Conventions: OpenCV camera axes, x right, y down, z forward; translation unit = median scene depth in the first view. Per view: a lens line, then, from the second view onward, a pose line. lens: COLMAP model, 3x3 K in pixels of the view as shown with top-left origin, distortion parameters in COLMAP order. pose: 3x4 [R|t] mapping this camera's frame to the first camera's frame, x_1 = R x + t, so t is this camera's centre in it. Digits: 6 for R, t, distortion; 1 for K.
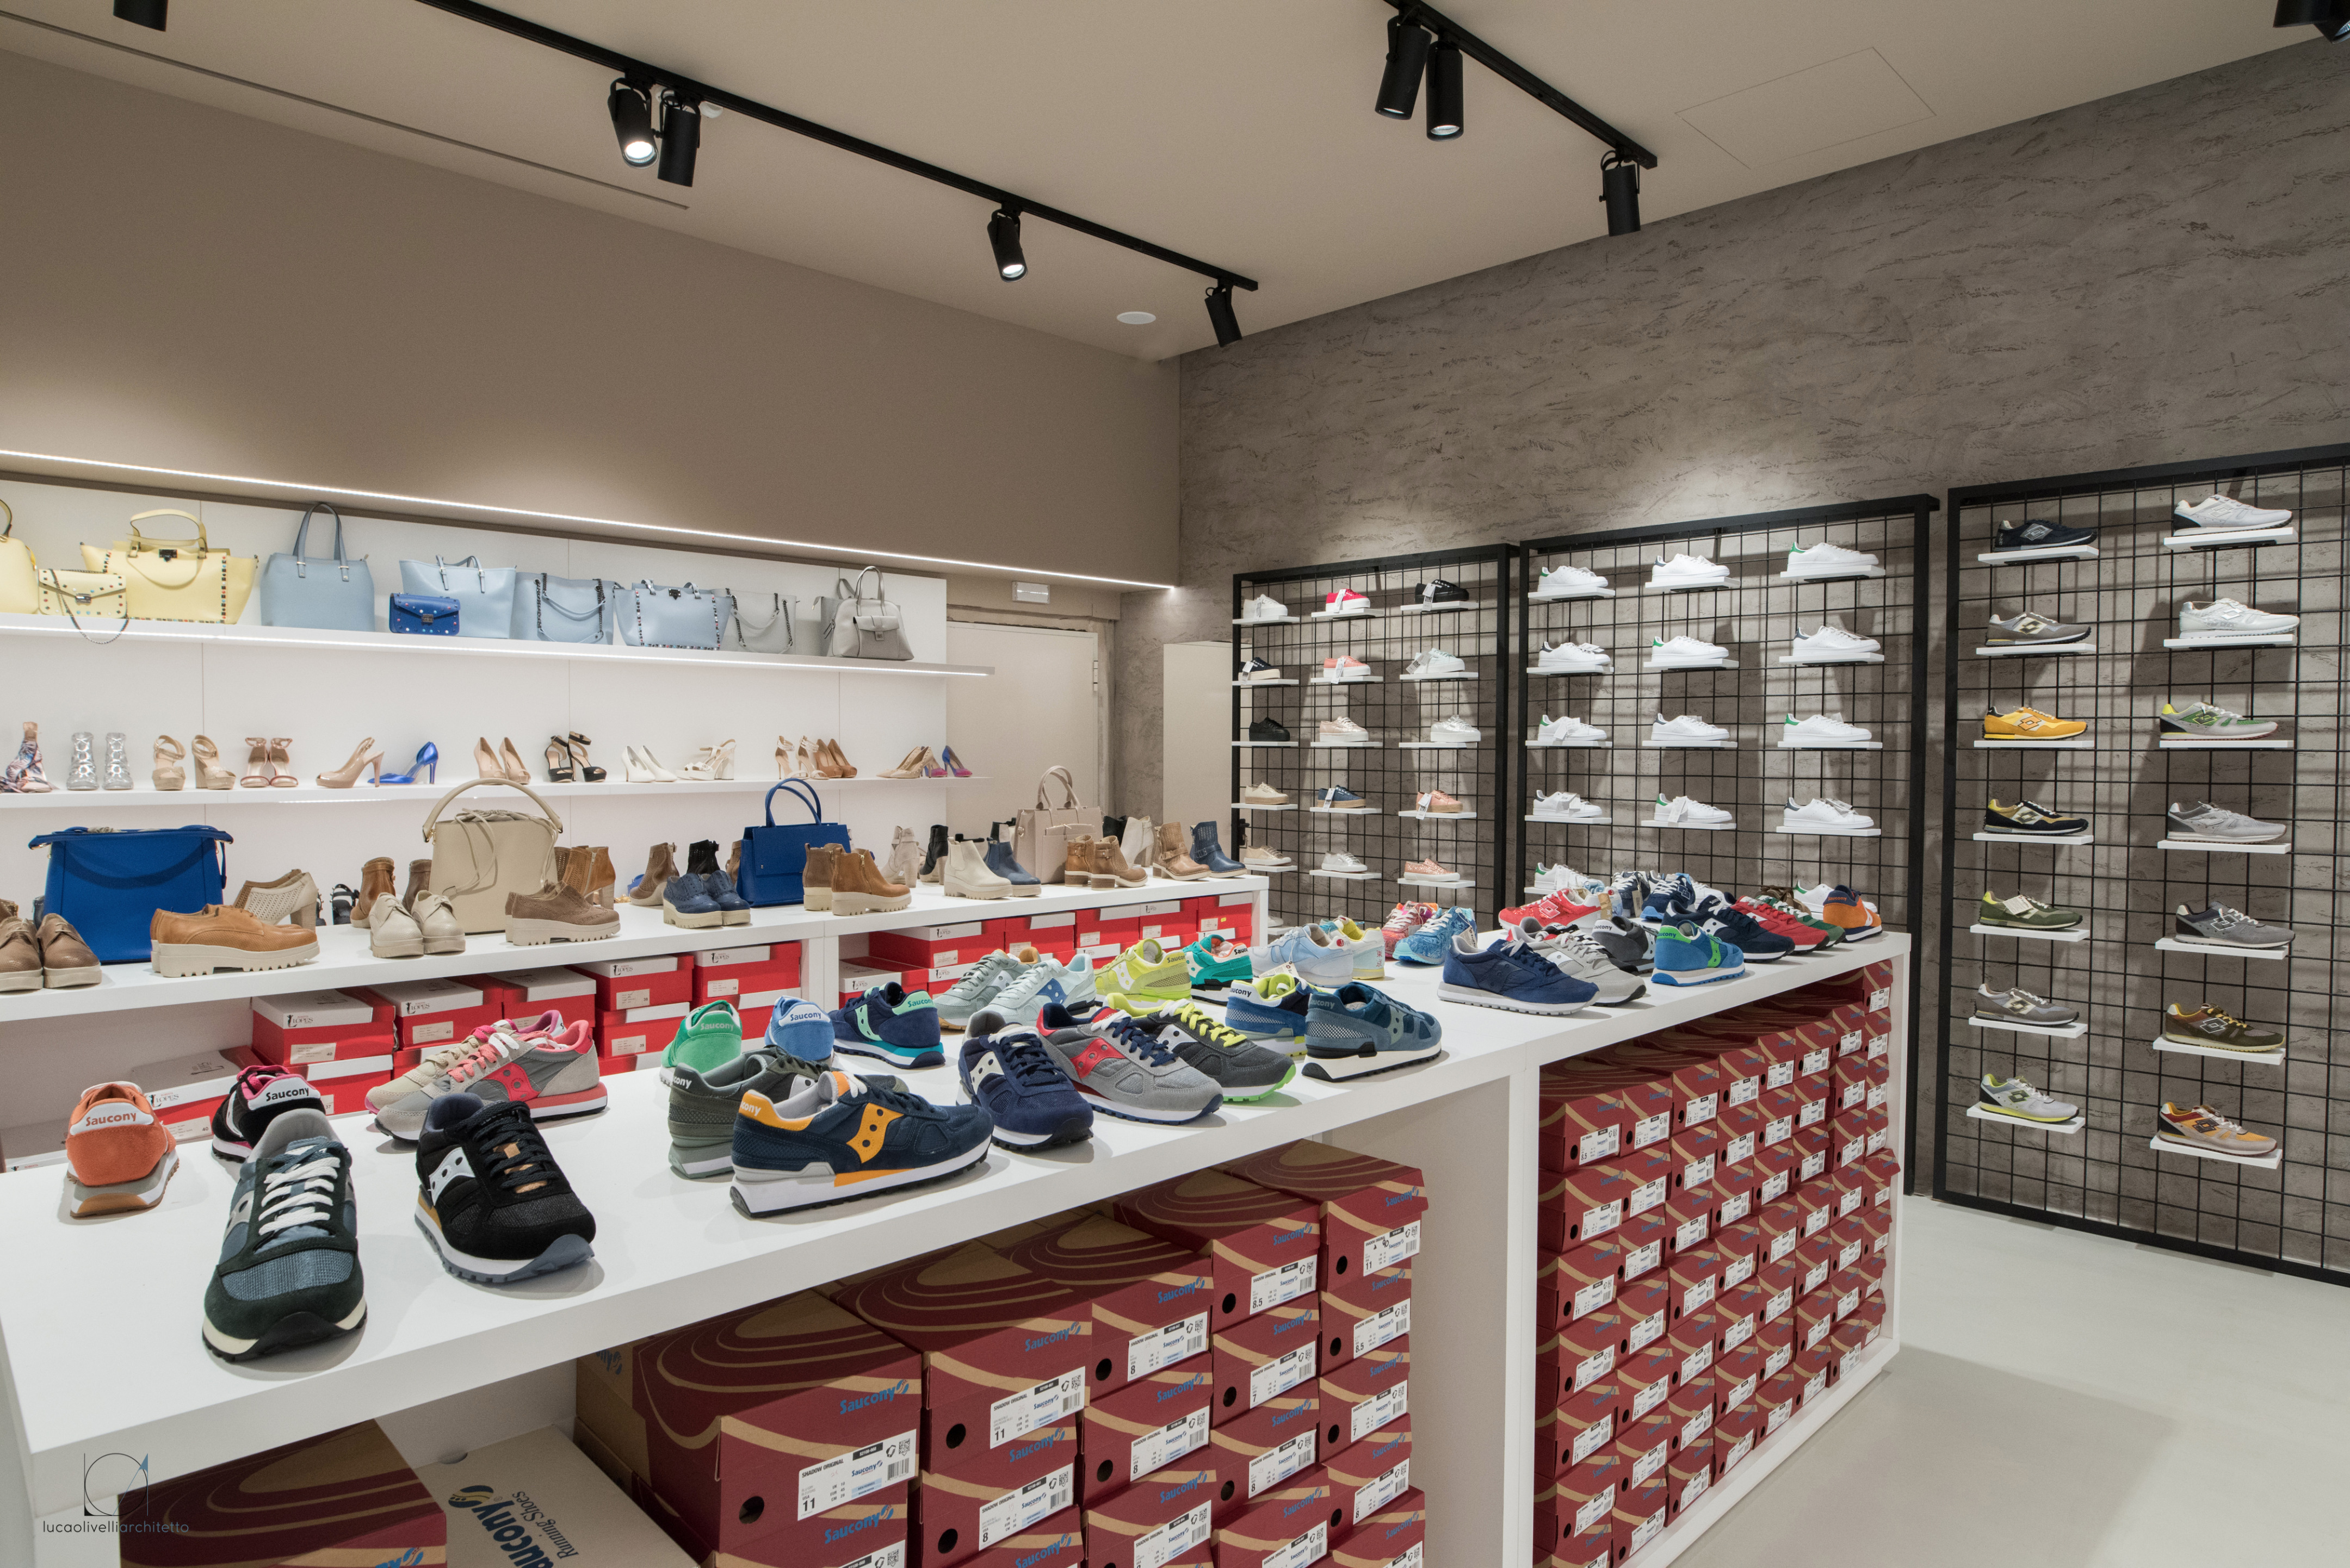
lens RADIAL K [[1356.5, 0, 1186.7], [0, 1356.5, 790.5], [0, 0, 1]] dist [-0.029388, 0.001509]
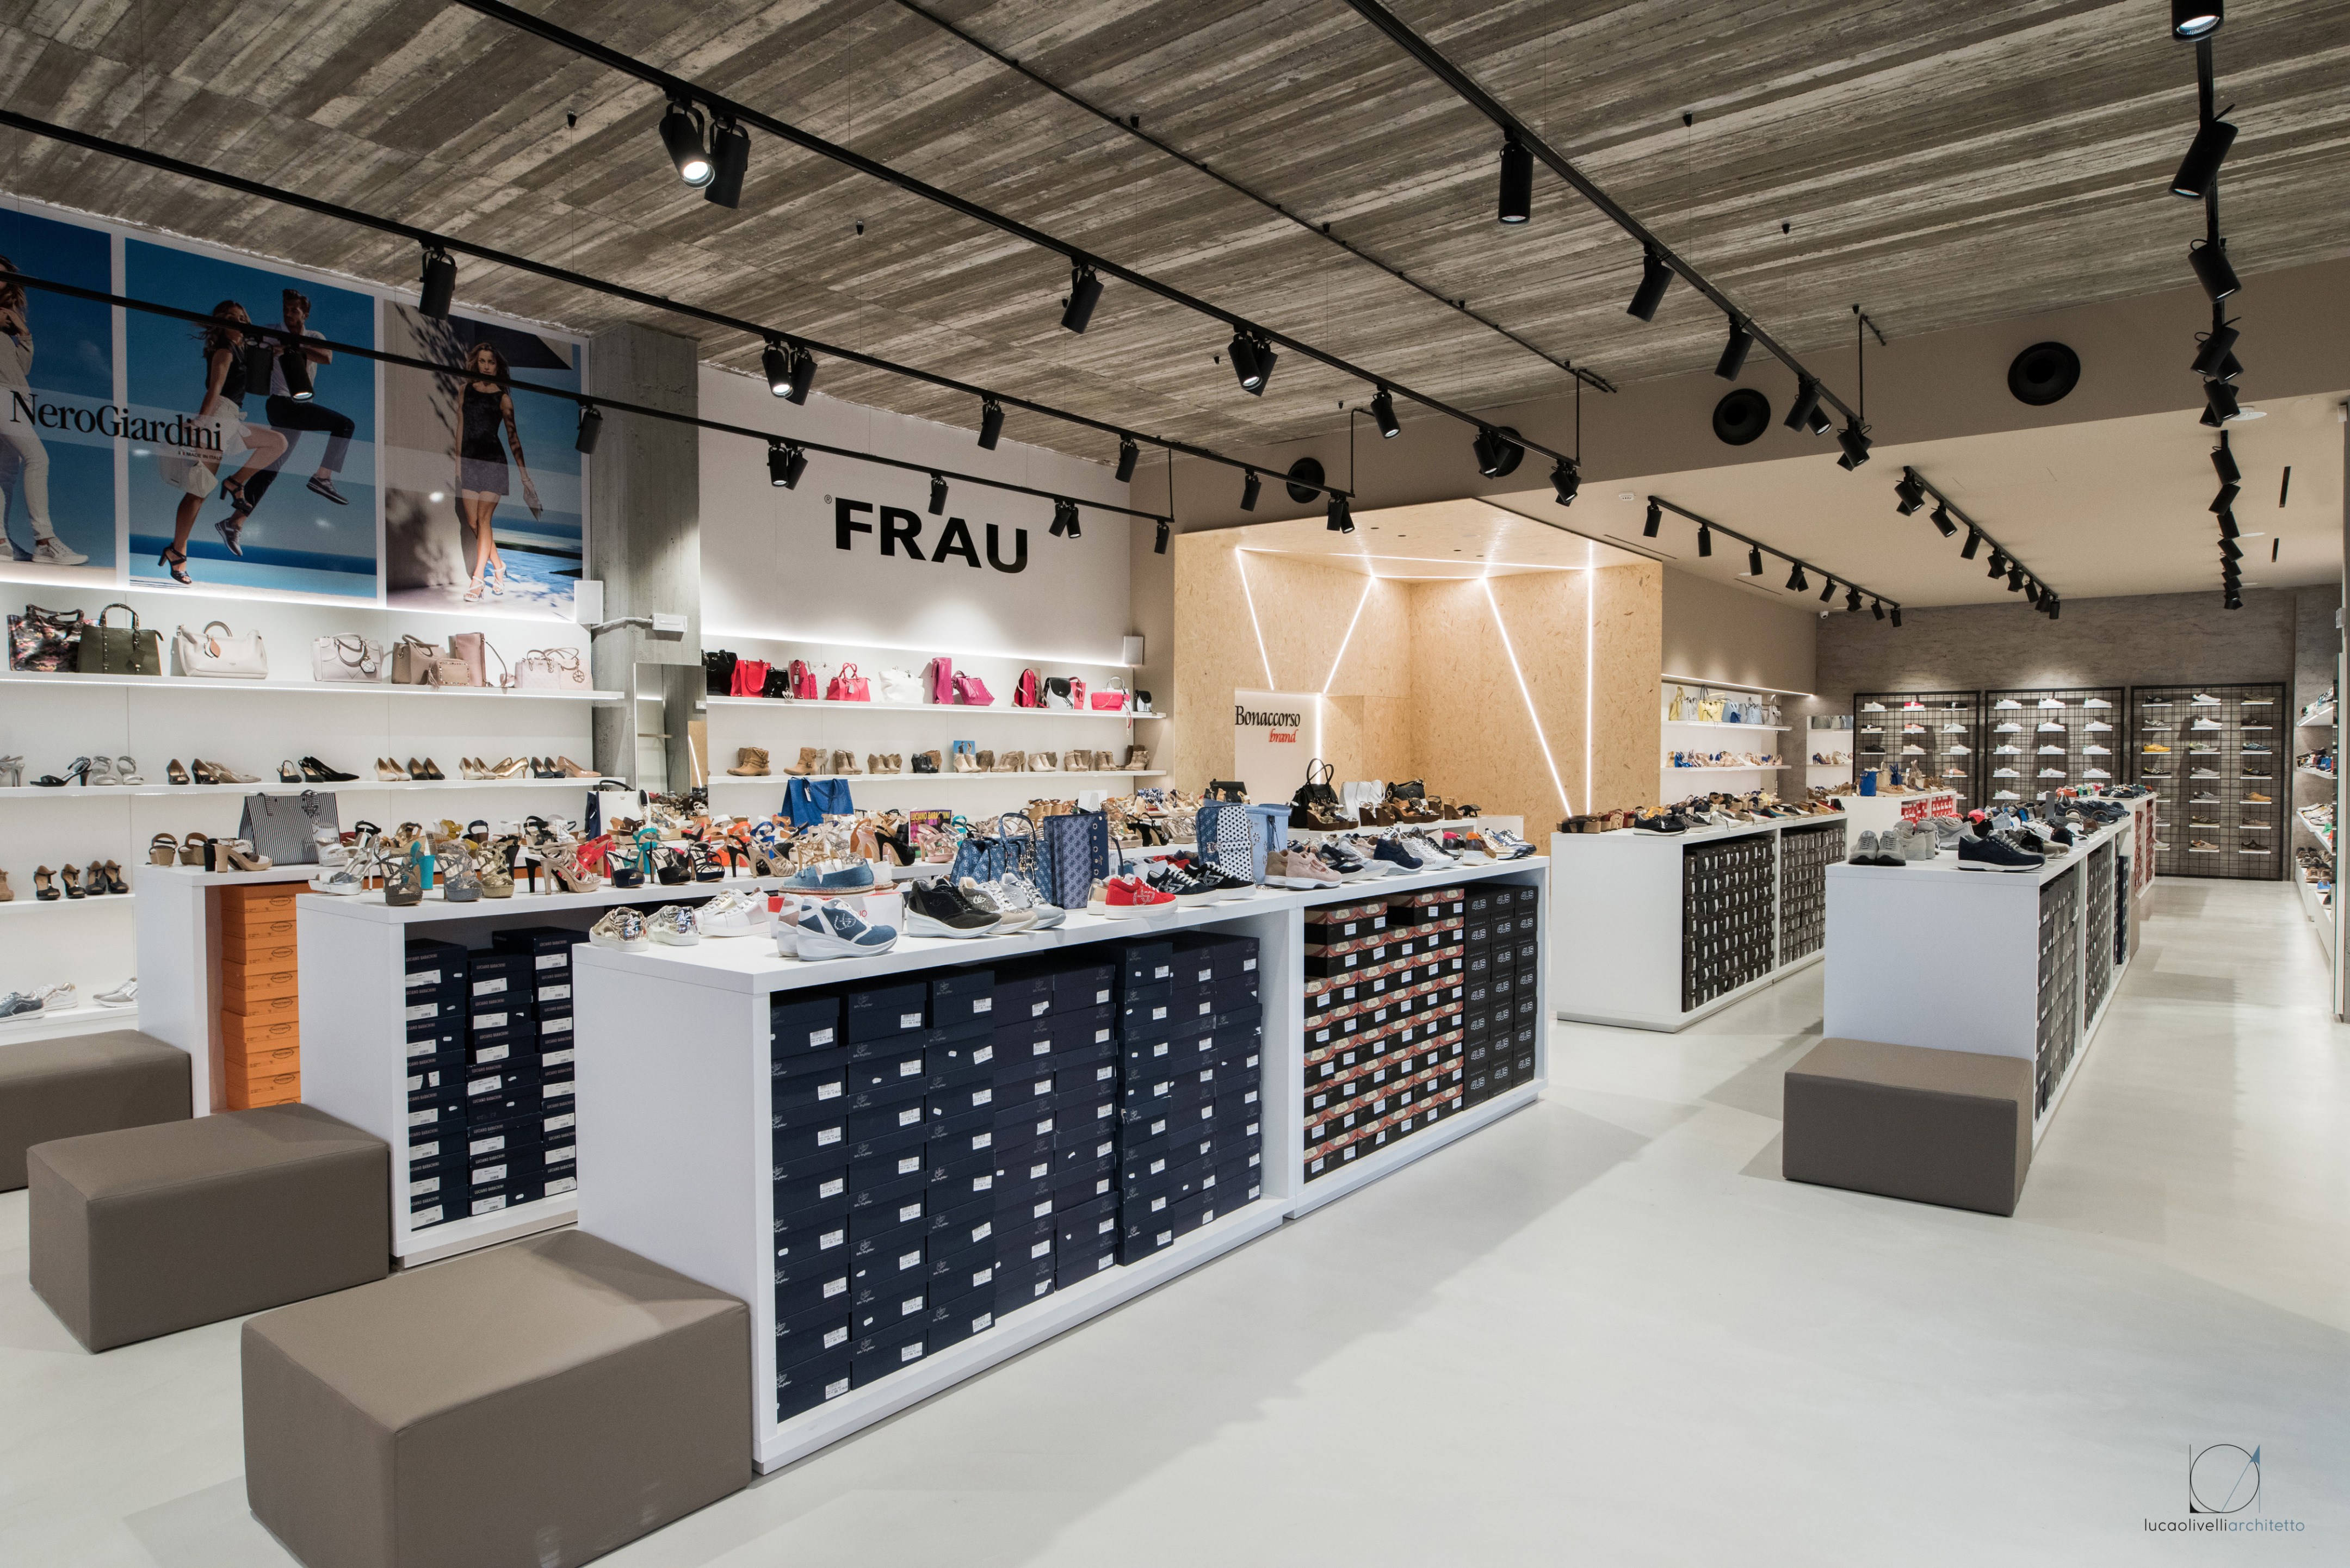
lens RADIAL K [[1356.5, 0, 1174.4], [0, 1356.5, 787.7], [0, 0, 1]] dist [-0.029388, 0.001509]
pose [[0.992729, -0.006214, 0.120207, -2.169372], [0.007107, 0.999950, -0.007009, 0.059430], [-0.120158, 0.007813, 0.992724, -2.043969]]
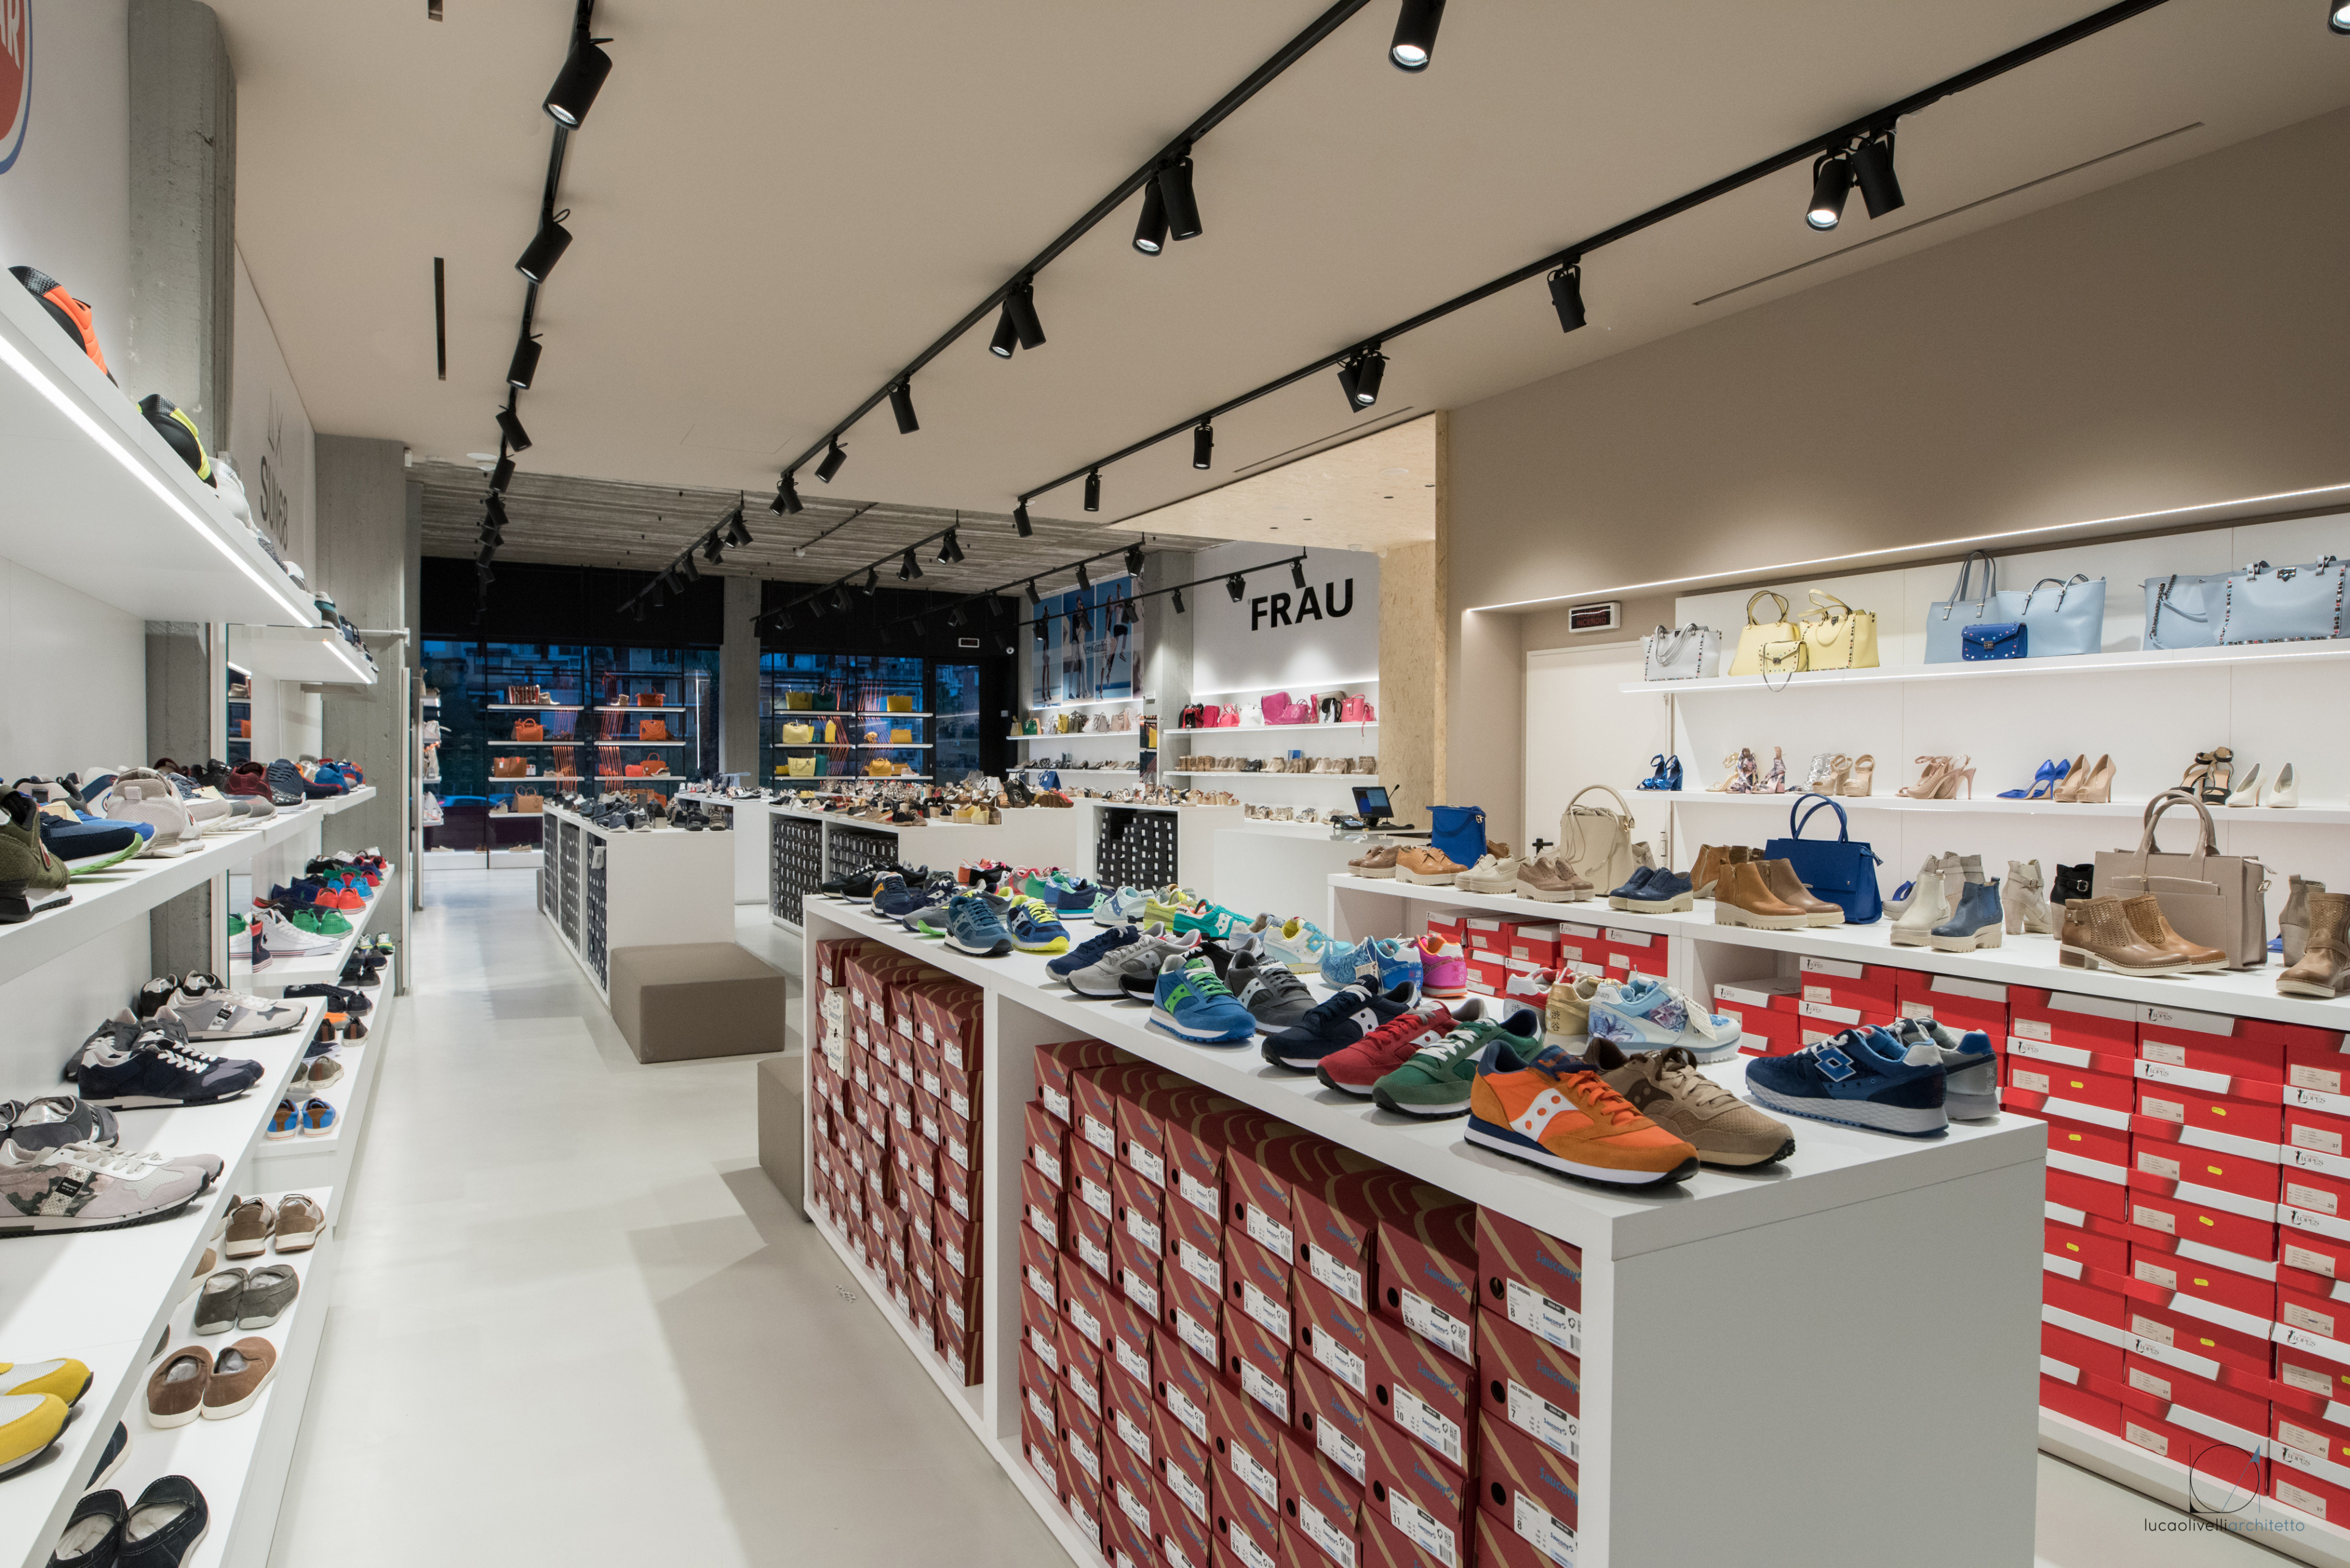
lens RADIAL K [[1356.5, 0, 1179.9], [0, 1356.5, 777.2], [0, 0, 1]] dist [-0.029388, 0.001509]
pose [[-0.283209, 0.009212, -0.959014, 1.143752], [-0.032577, 0.999284, 0.019220, -0.035619], [0.958505, 0.036685, -0.282707, 1.187049]]
